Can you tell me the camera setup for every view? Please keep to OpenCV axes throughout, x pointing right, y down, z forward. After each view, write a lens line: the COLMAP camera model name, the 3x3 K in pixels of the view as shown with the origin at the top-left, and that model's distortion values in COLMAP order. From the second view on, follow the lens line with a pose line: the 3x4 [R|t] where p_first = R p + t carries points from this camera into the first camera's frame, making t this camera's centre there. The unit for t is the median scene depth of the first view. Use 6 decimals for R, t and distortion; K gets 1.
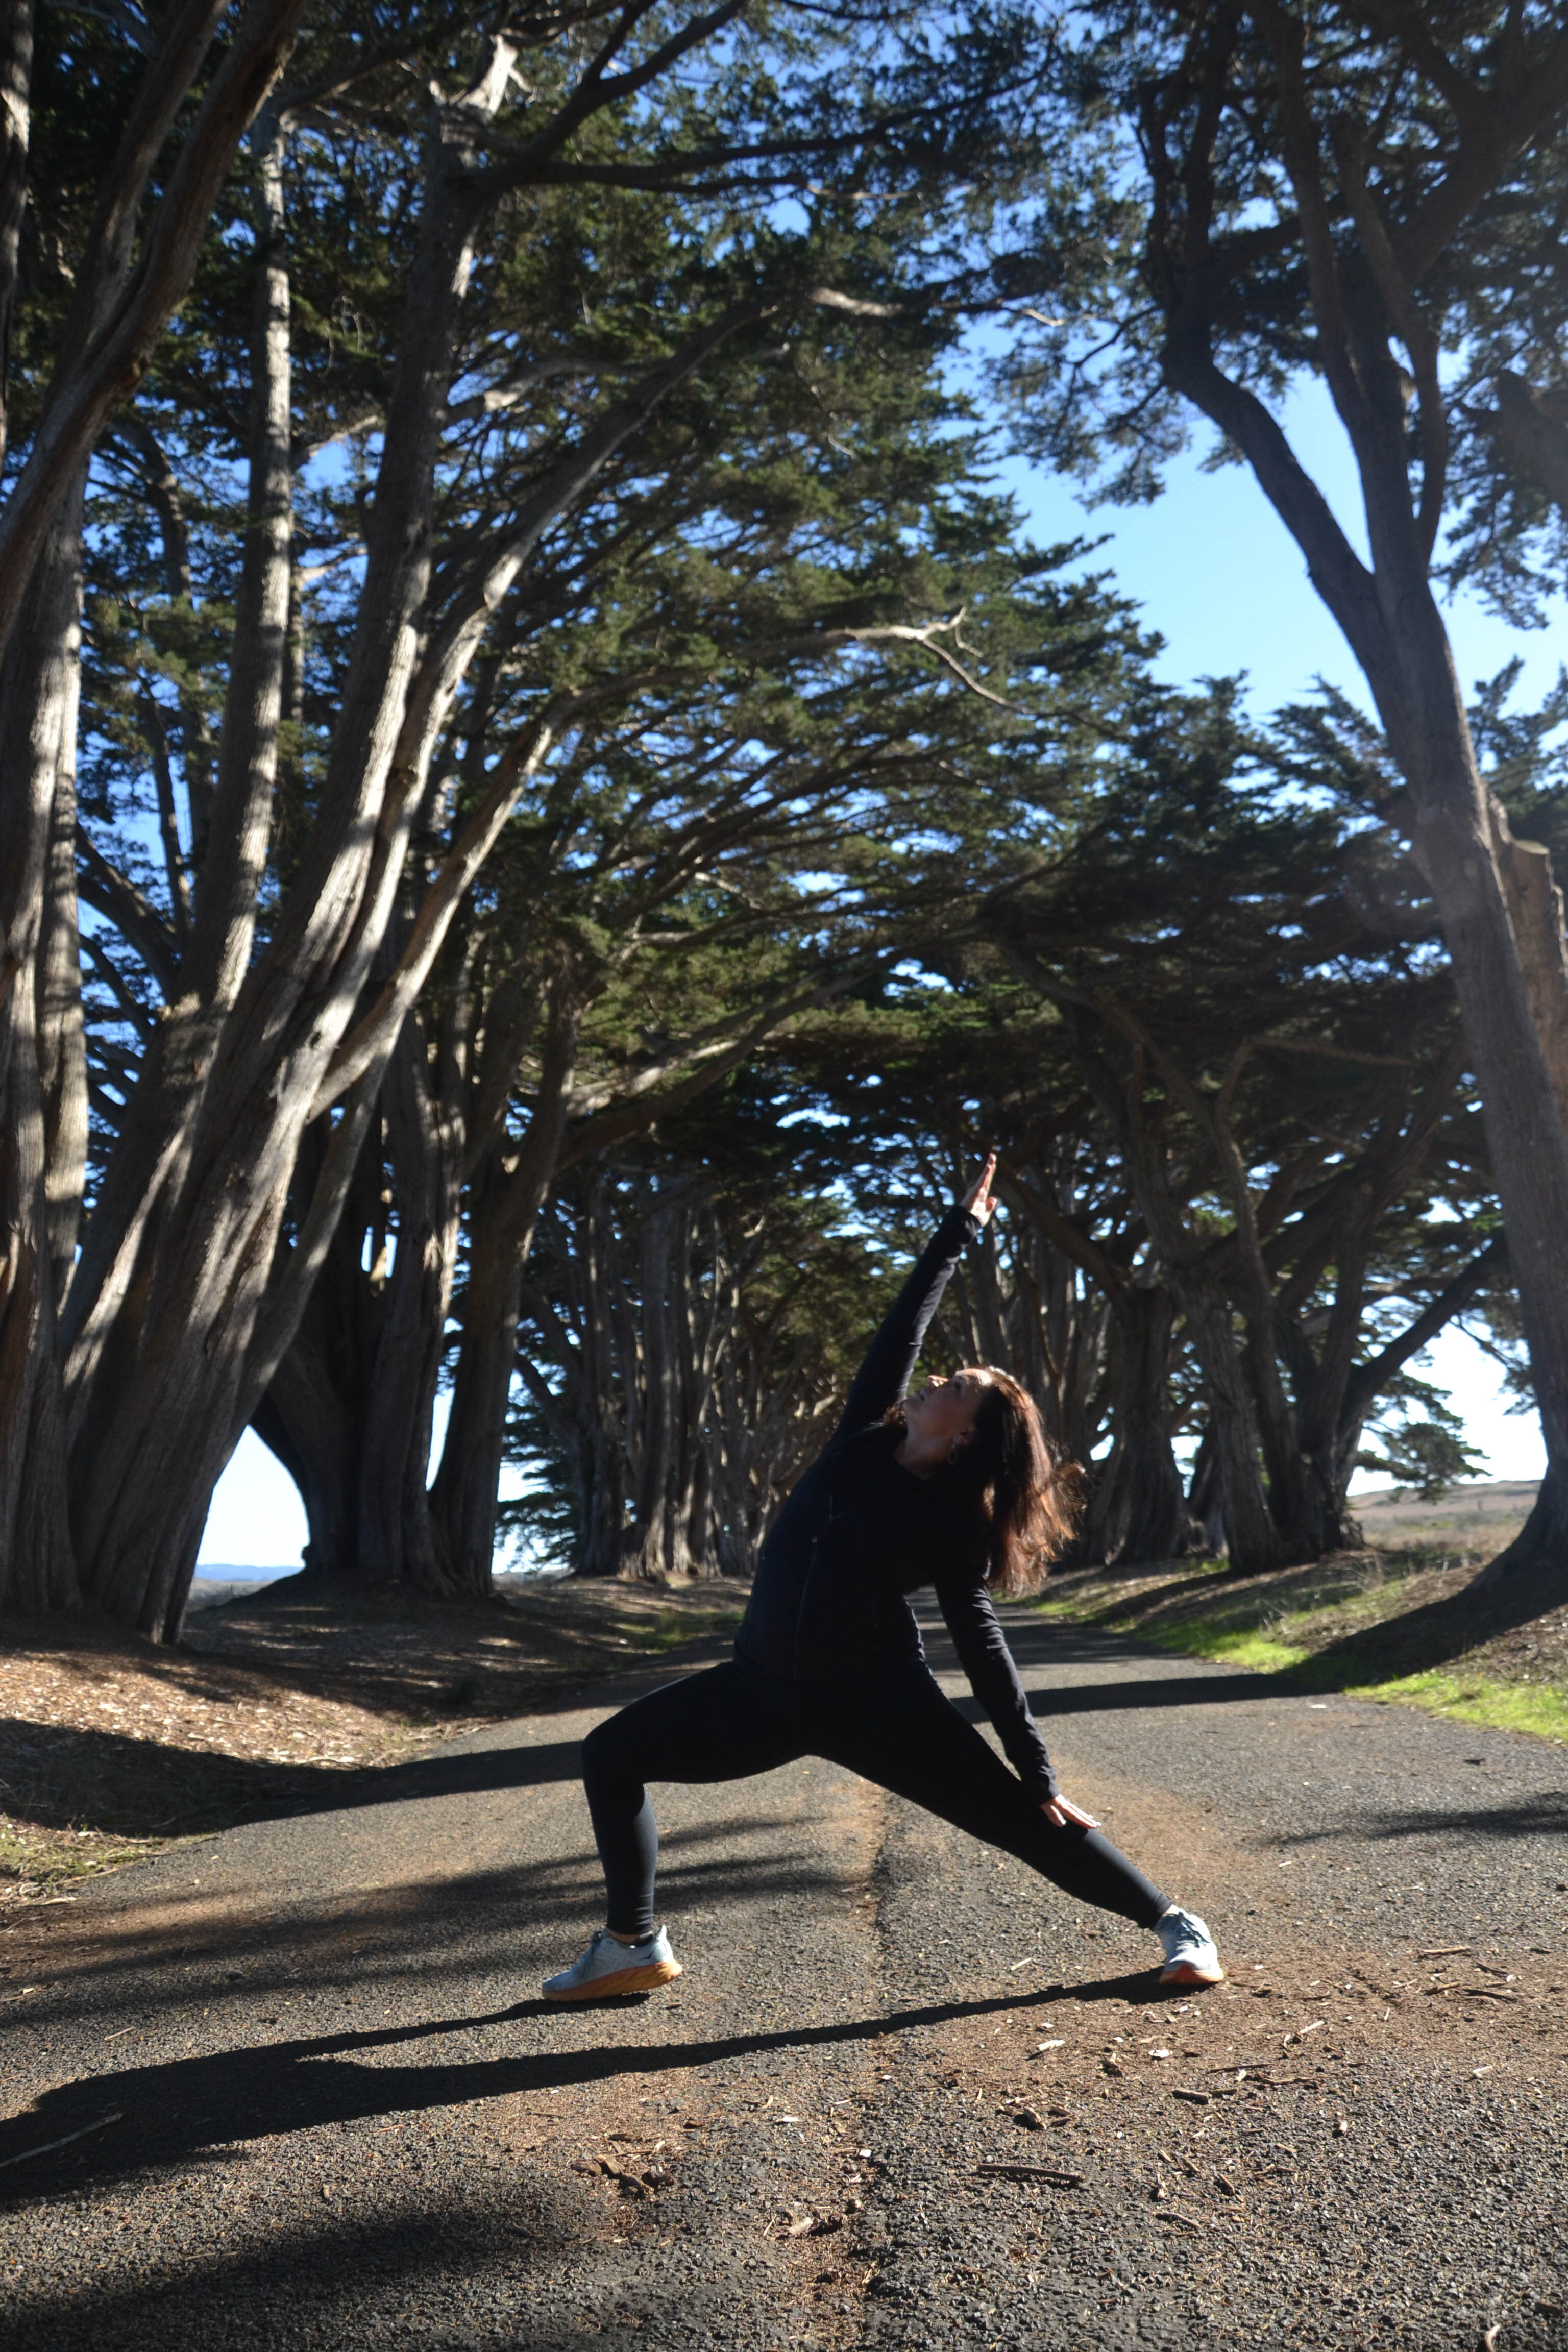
lens RADIAL K [[1850.9, 0, 830.8], [0, 1850.9, 1162.2], [0, 0, 1]] dist [-0.166978, 0.122155]
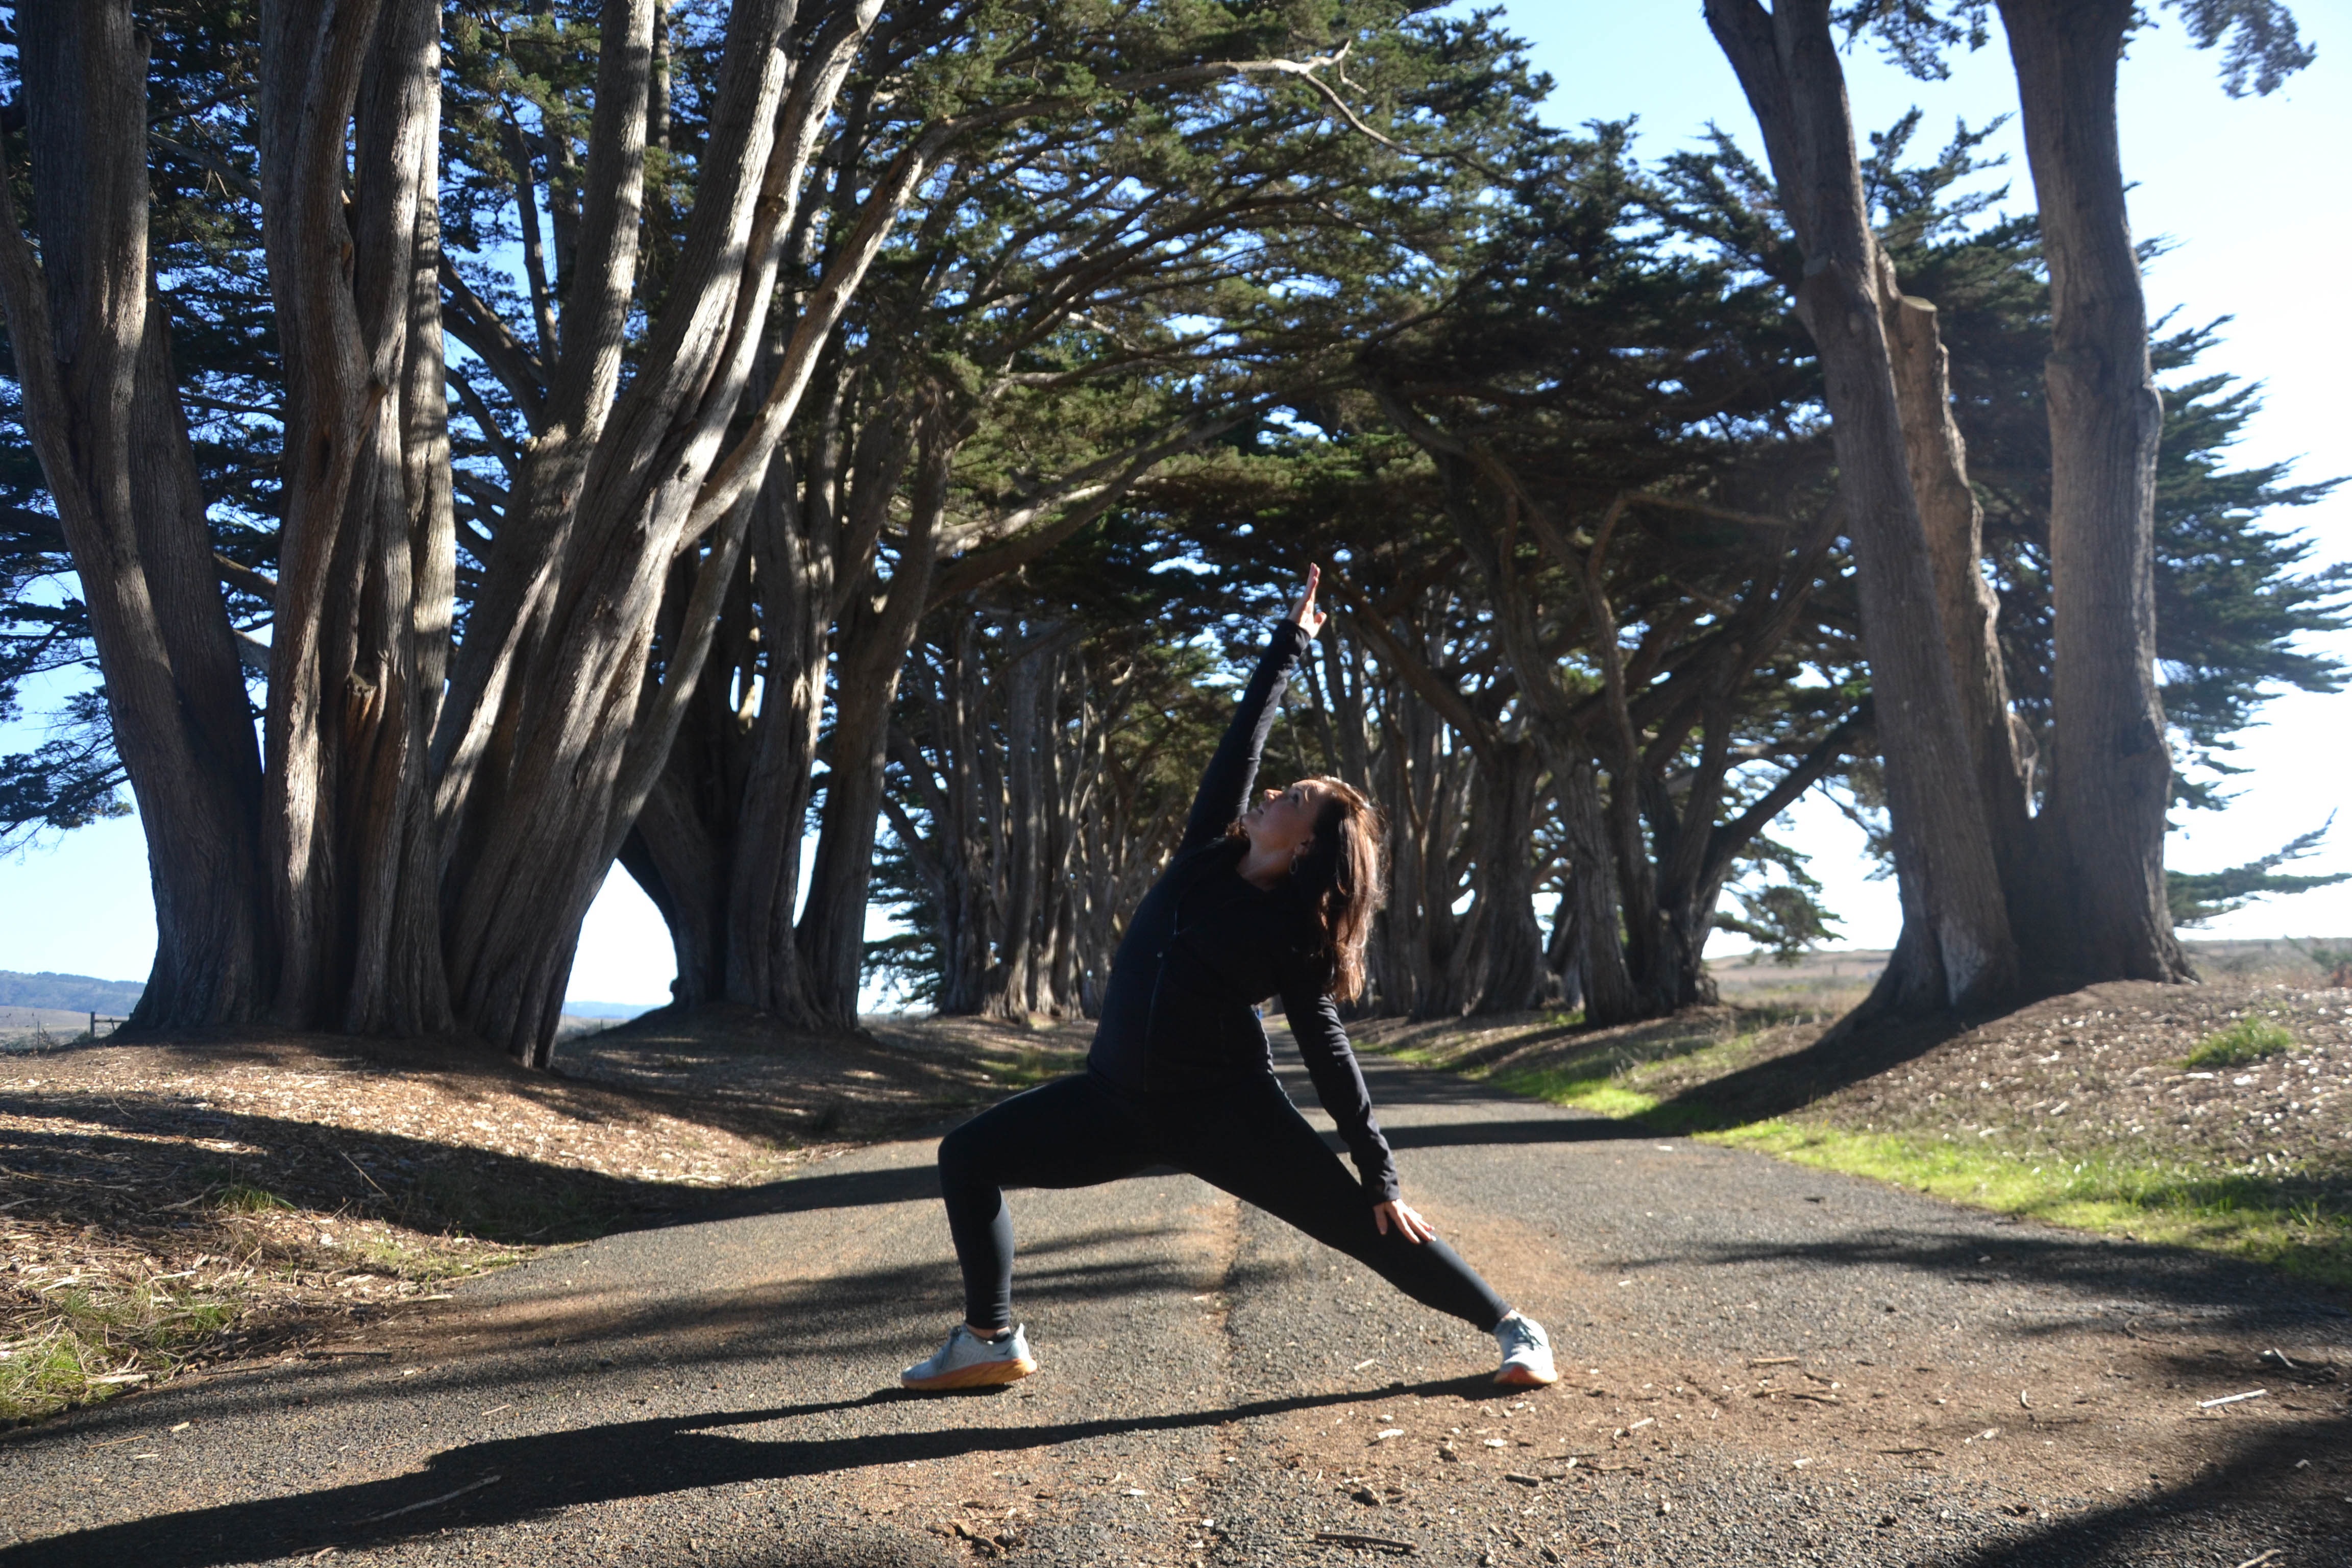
lens RADIAL K [[1848.1, 0, 1187.2], [0, 1848.1, 821.6], [0, 0, 1]] dist [-0.166588, 0.118333]
pose [[0.999749, 0.021941, -0.004587, 0.000247], [-0.021284, 0.993393, 0.112771, 0.002411], [0.007031, -0.112645, 0.993610, -0.000643]]
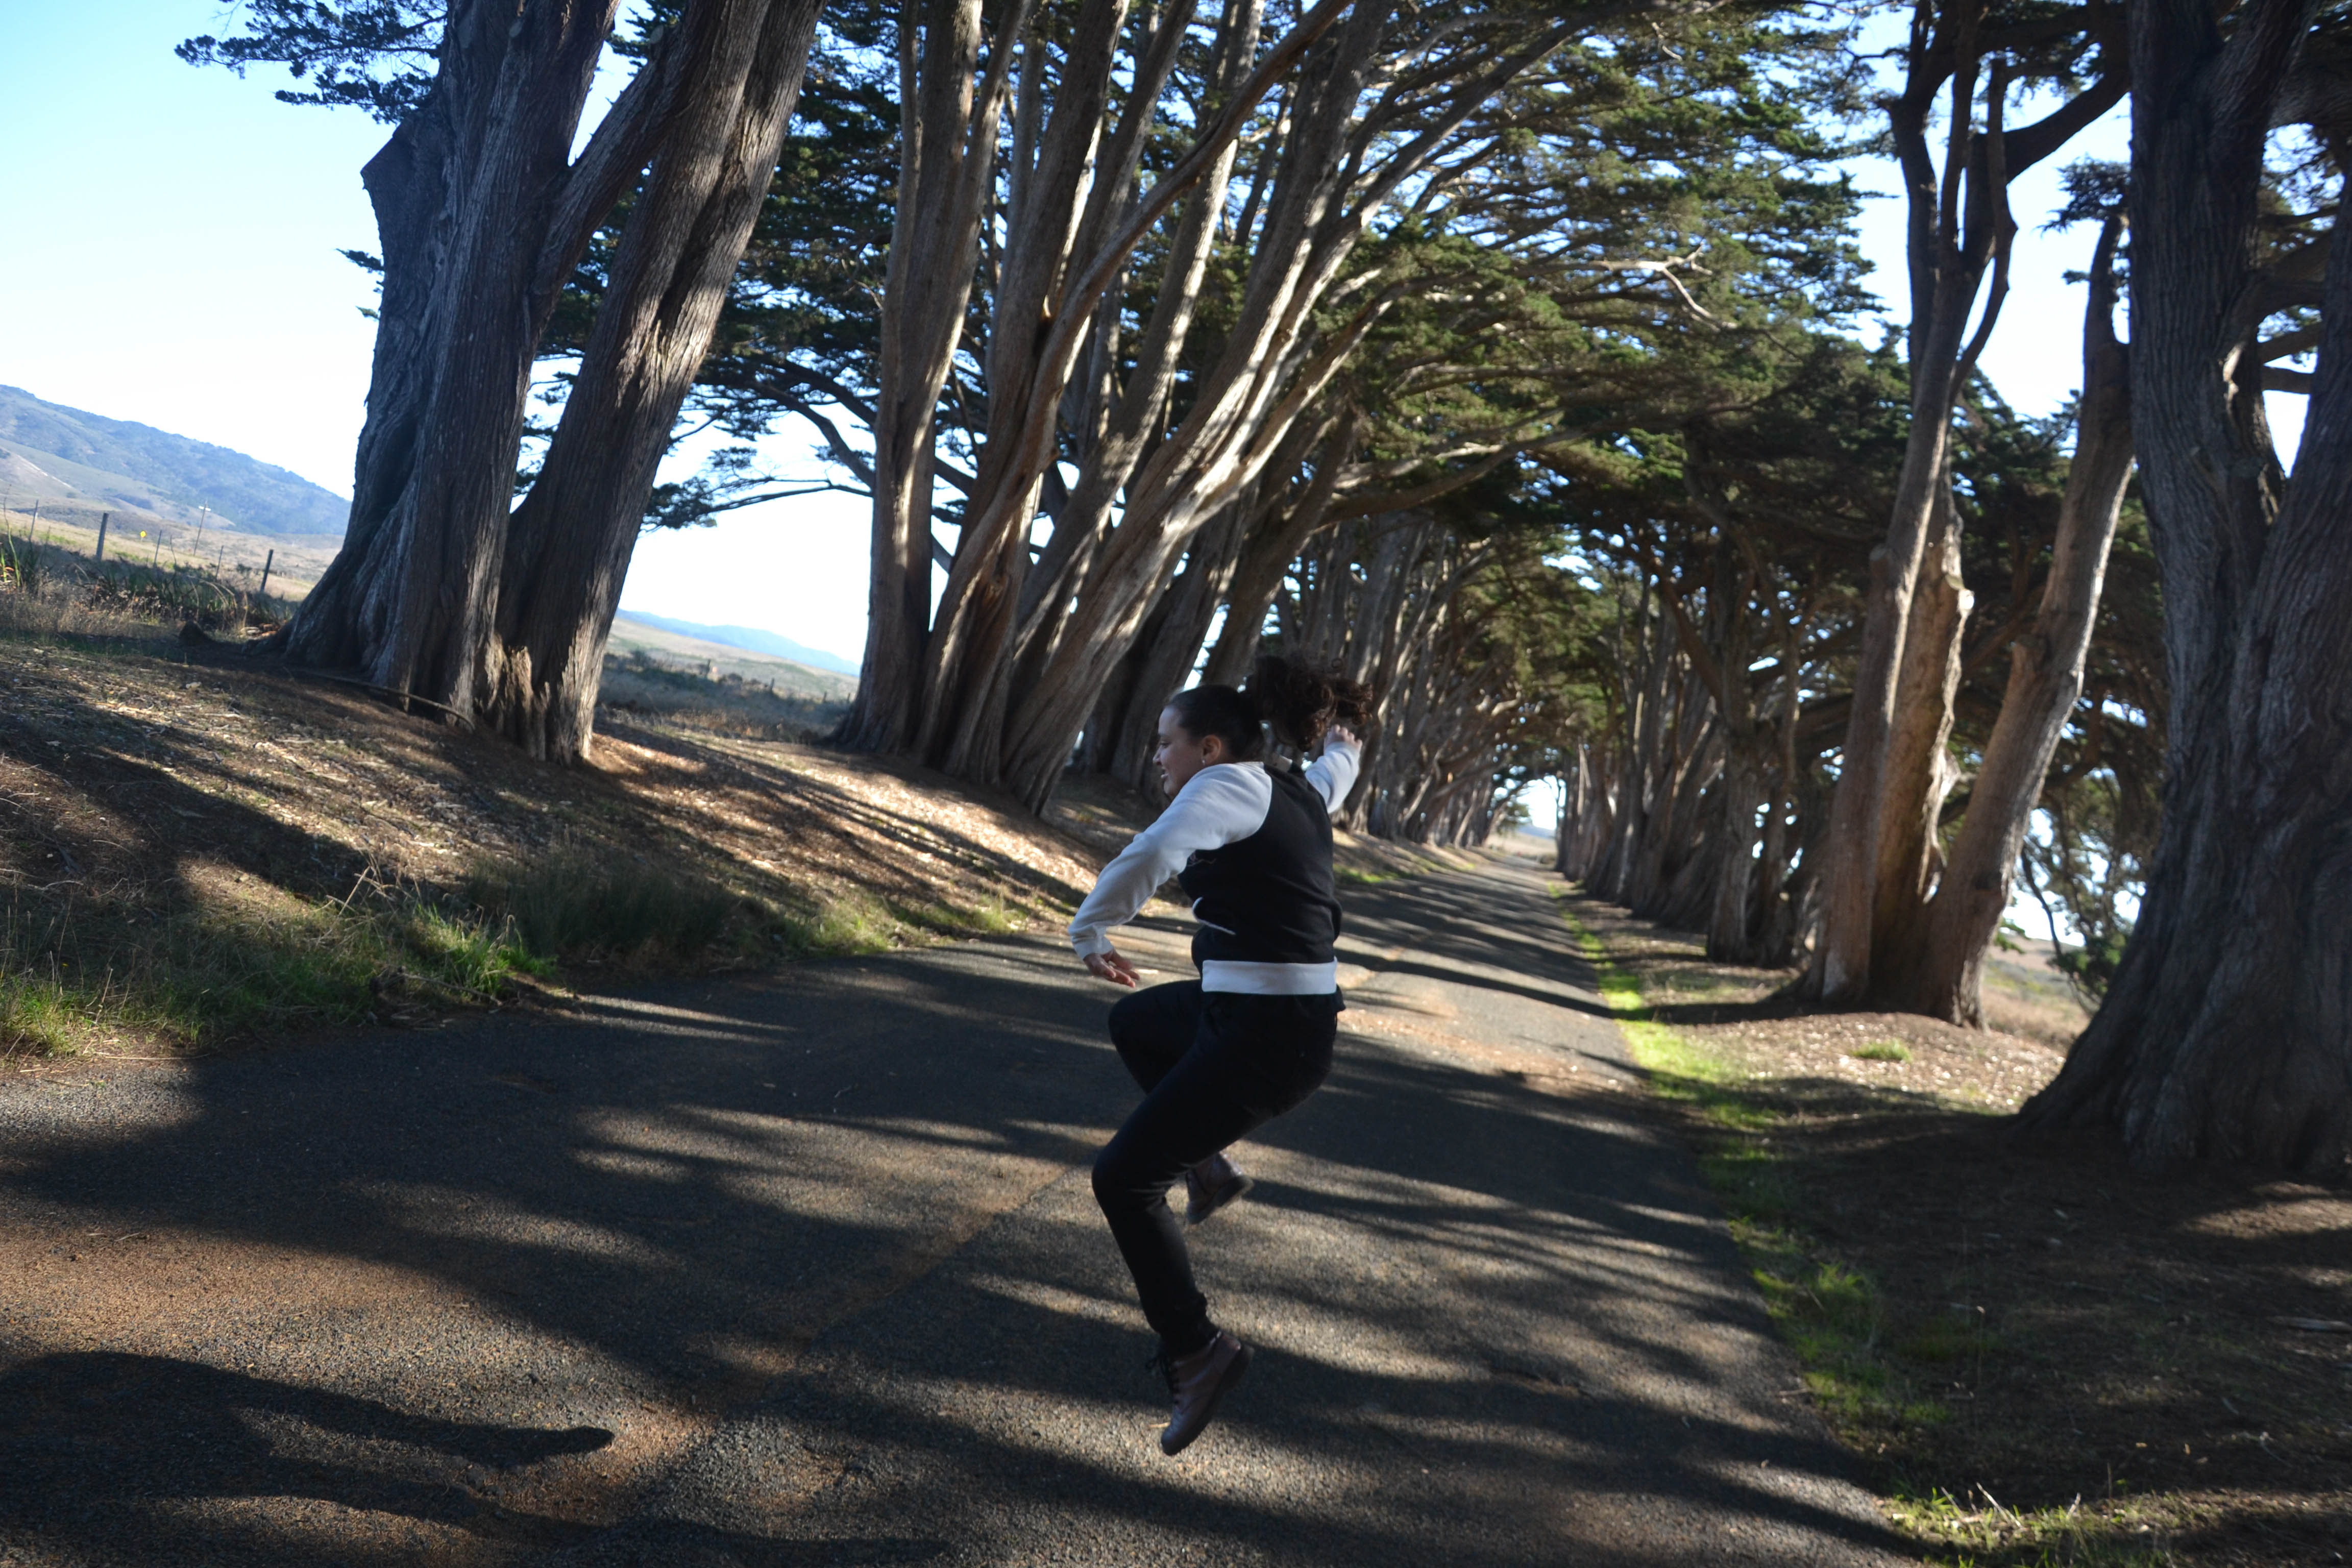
lens RADIAL K [[1841.5, 0, 1174.3], [0, 1841.5, 818.8], [0, 0, 1]] dist [-0.163613, 0.115629]
pose [[0.944301, 0.286335, -0.162194, 0.029674], [-0.242633, 0.938761, 0.244655, -0.098304], [0.222314, -0.191675, 0.955948, -0.336029]]
